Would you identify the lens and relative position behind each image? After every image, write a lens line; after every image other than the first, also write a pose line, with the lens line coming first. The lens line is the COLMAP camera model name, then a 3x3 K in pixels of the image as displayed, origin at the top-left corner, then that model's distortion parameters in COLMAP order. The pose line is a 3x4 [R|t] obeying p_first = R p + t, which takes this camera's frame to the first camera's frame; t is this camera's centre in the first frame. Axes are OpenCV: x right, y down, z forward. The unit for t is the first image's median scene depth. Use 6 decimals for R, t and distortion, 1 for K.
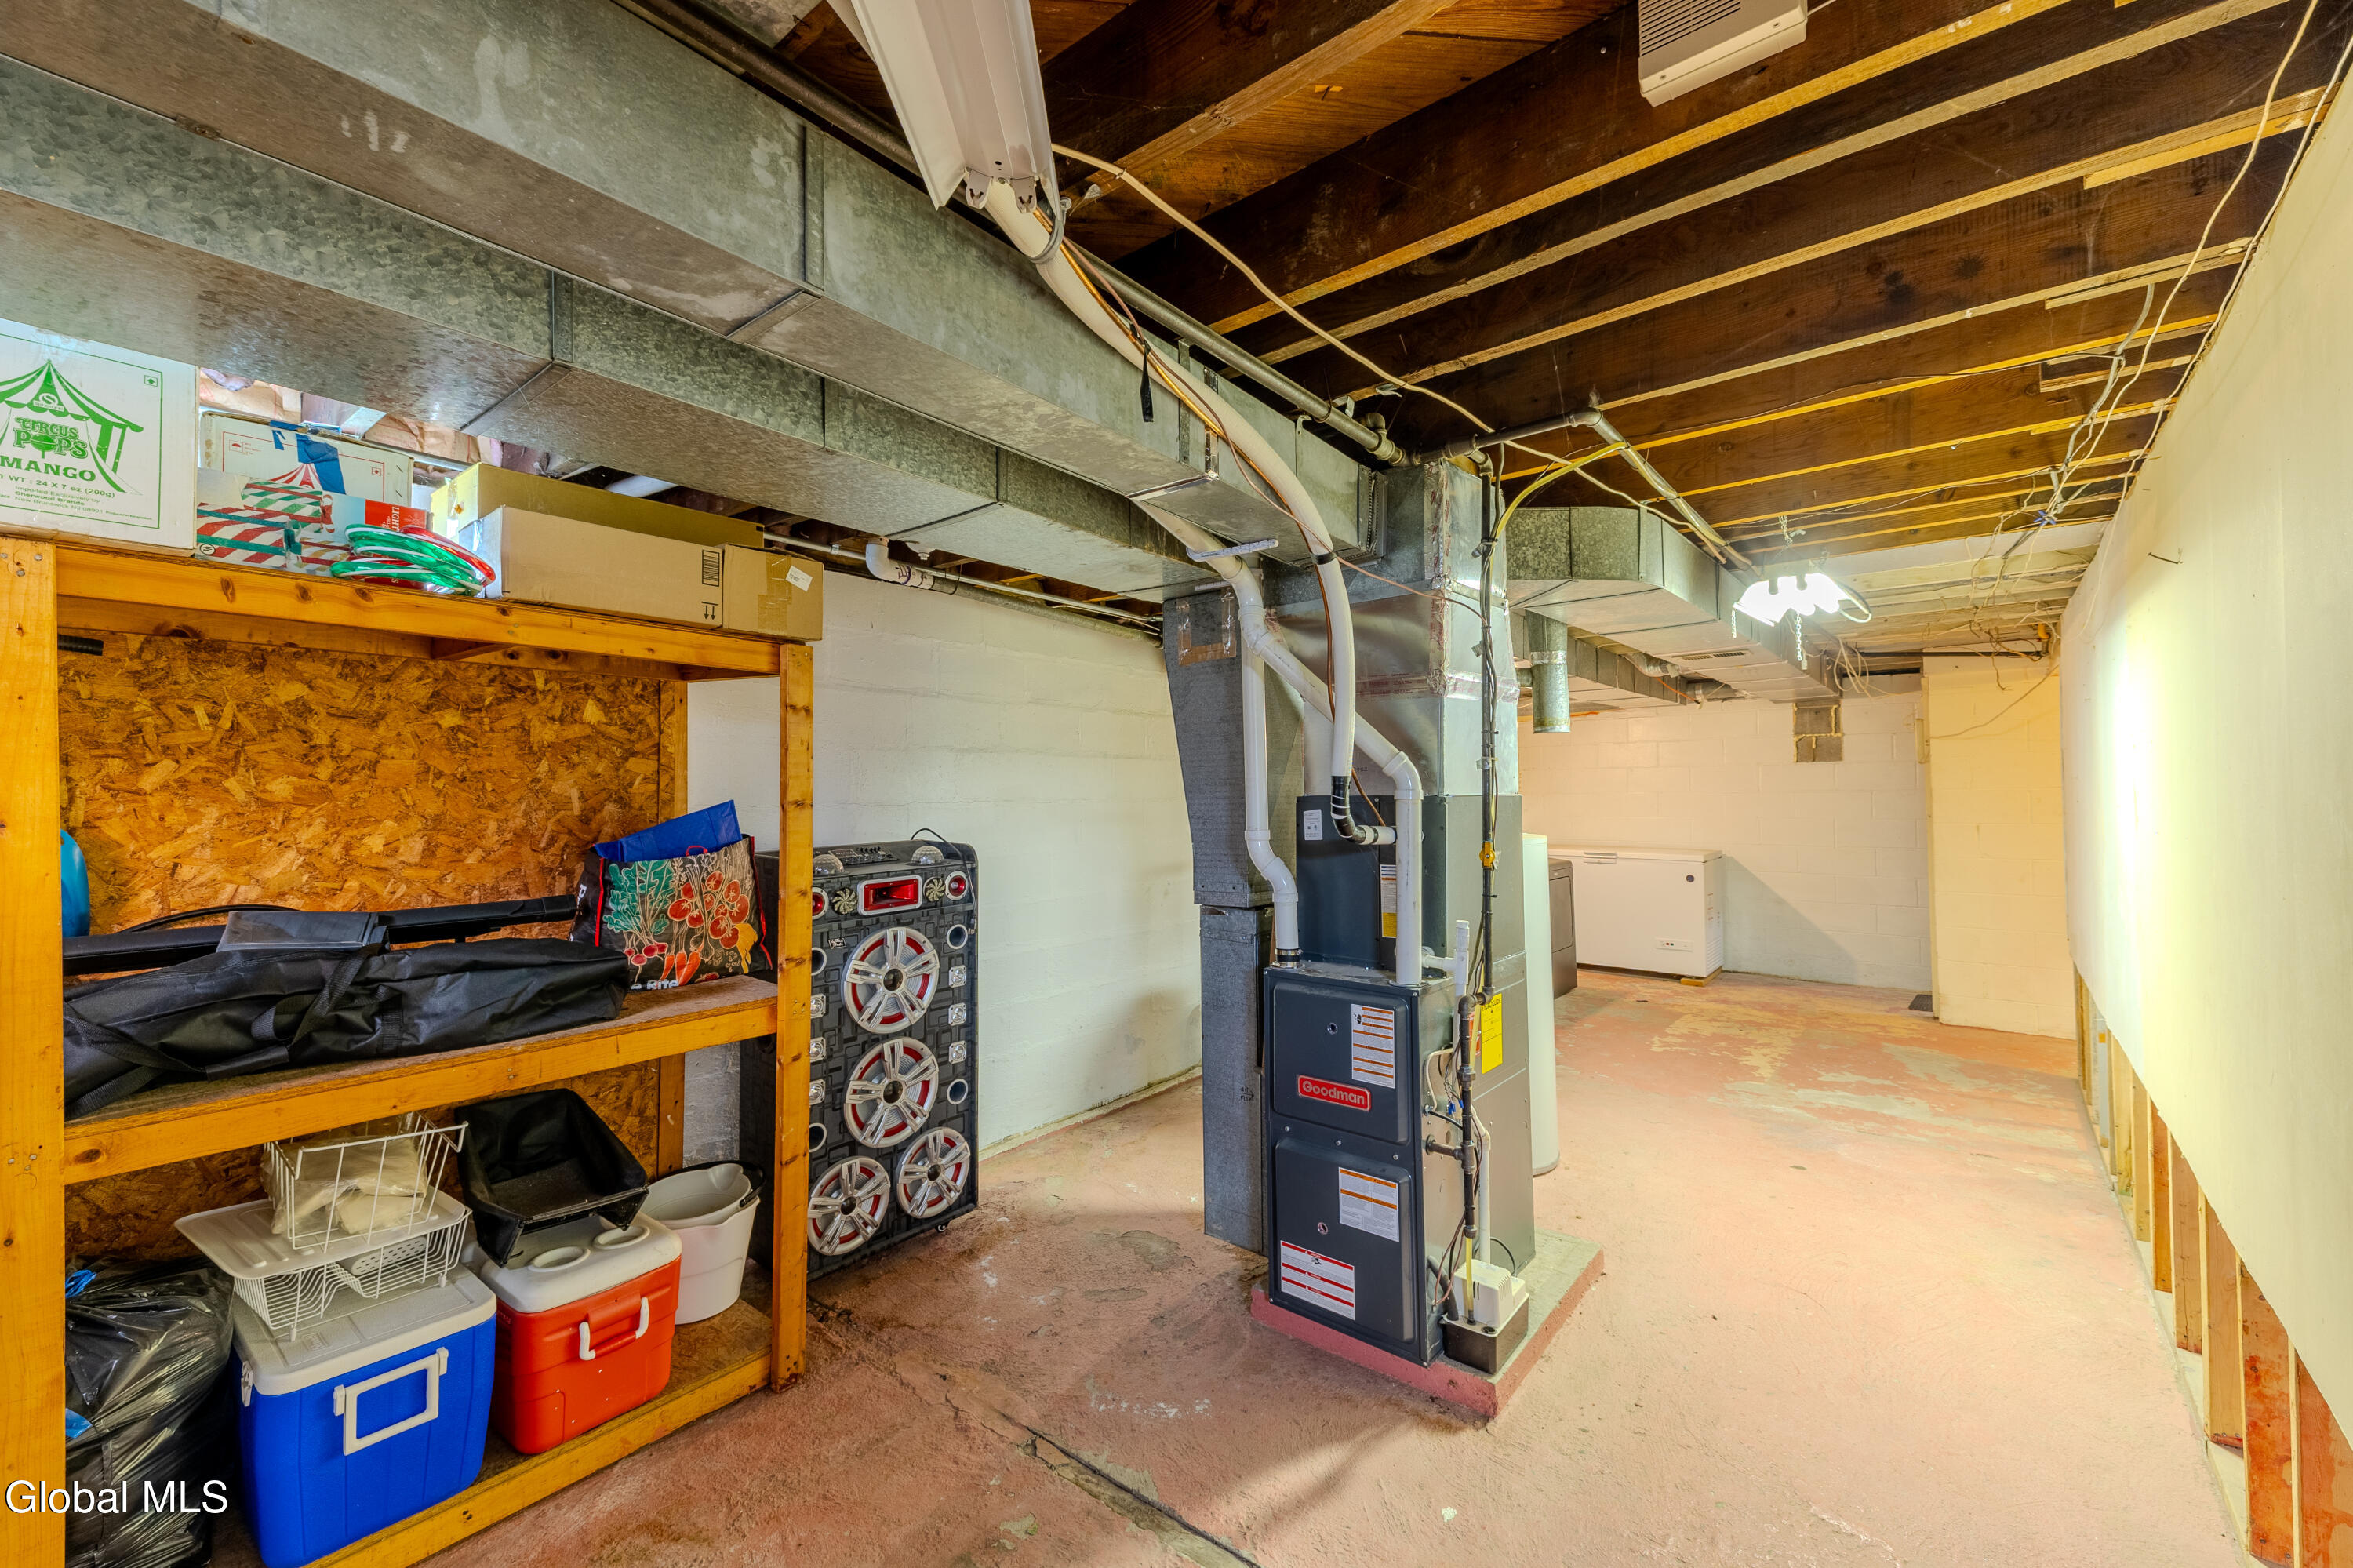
lens RADIAL K [[953.1, 0, 1171.7], [0, 953.1, 777.1], [0, 0, 1]] dist [0.058086, -0.021817]
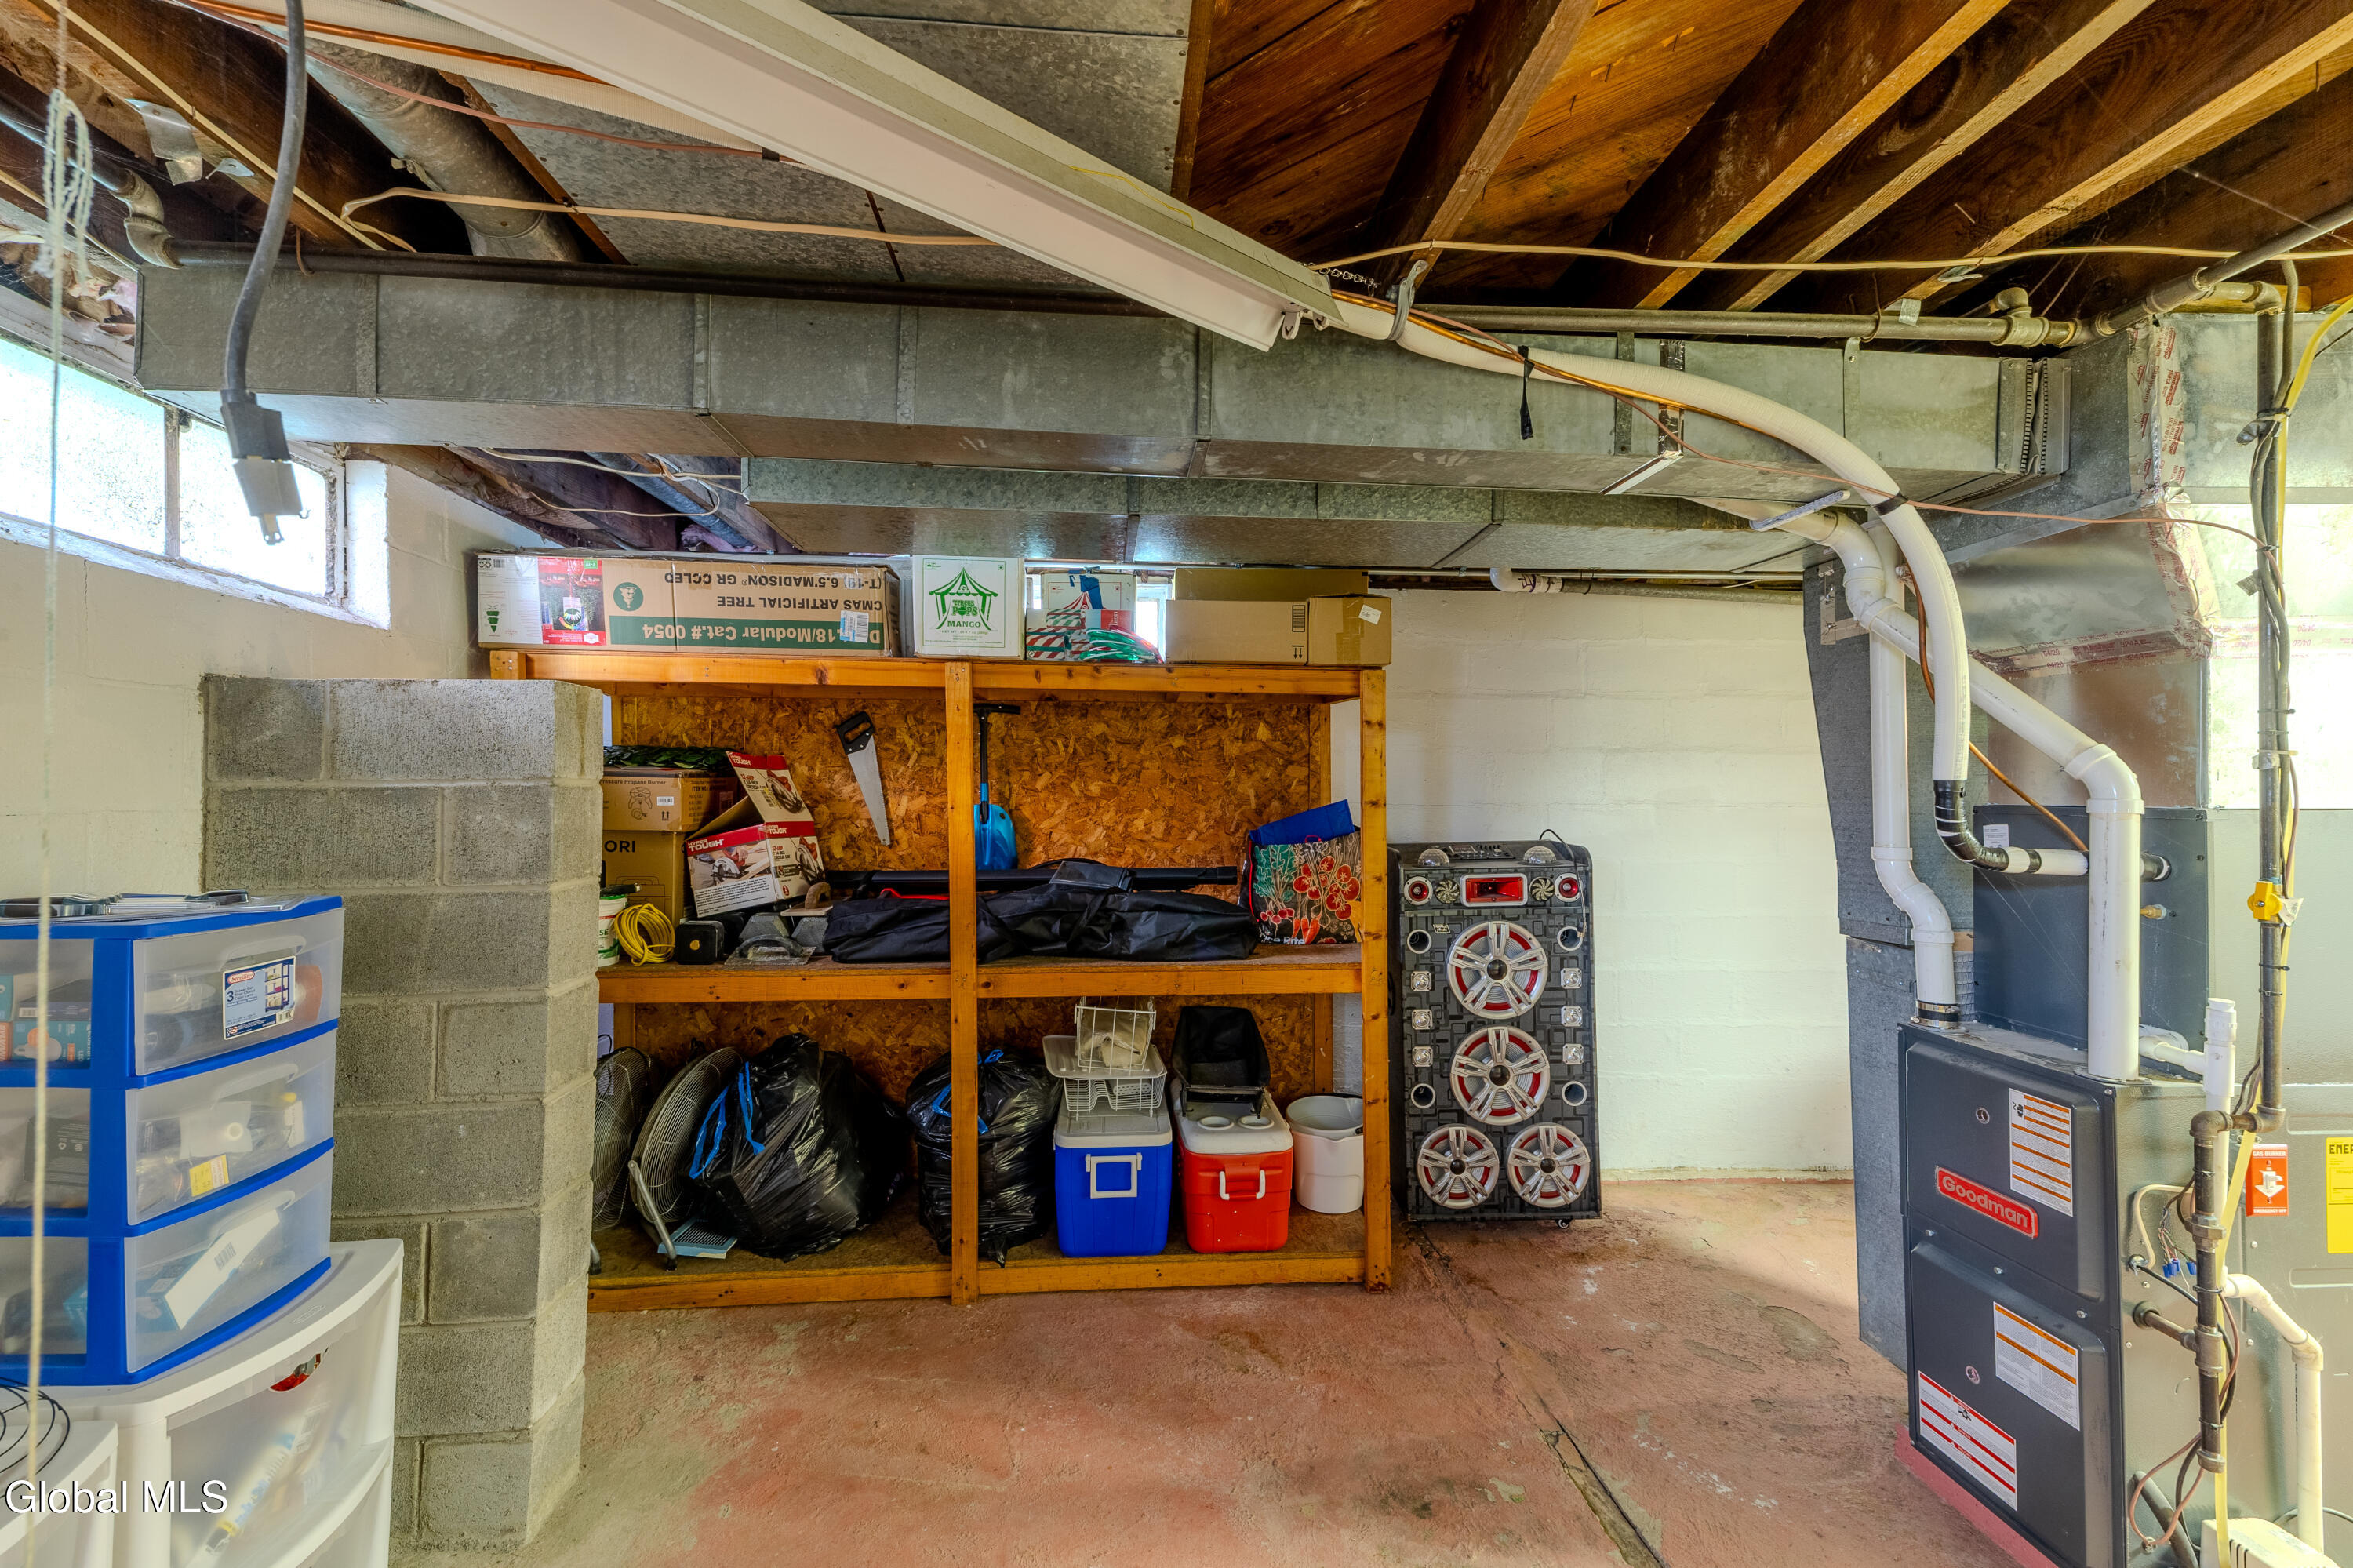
lens RADIAL K [[953.1, 0, 1171.7], [0, 953.1, 777.1], [0, 0, 1]] dist [0.058086, -0.021817]
pose [[0.683151, -0.003164, -0.730271, 0.306788], [0.005448, 0.999985, 0.000763, -0.007233], [0.730257, -0.004499, 0.683157, 0.010377]]
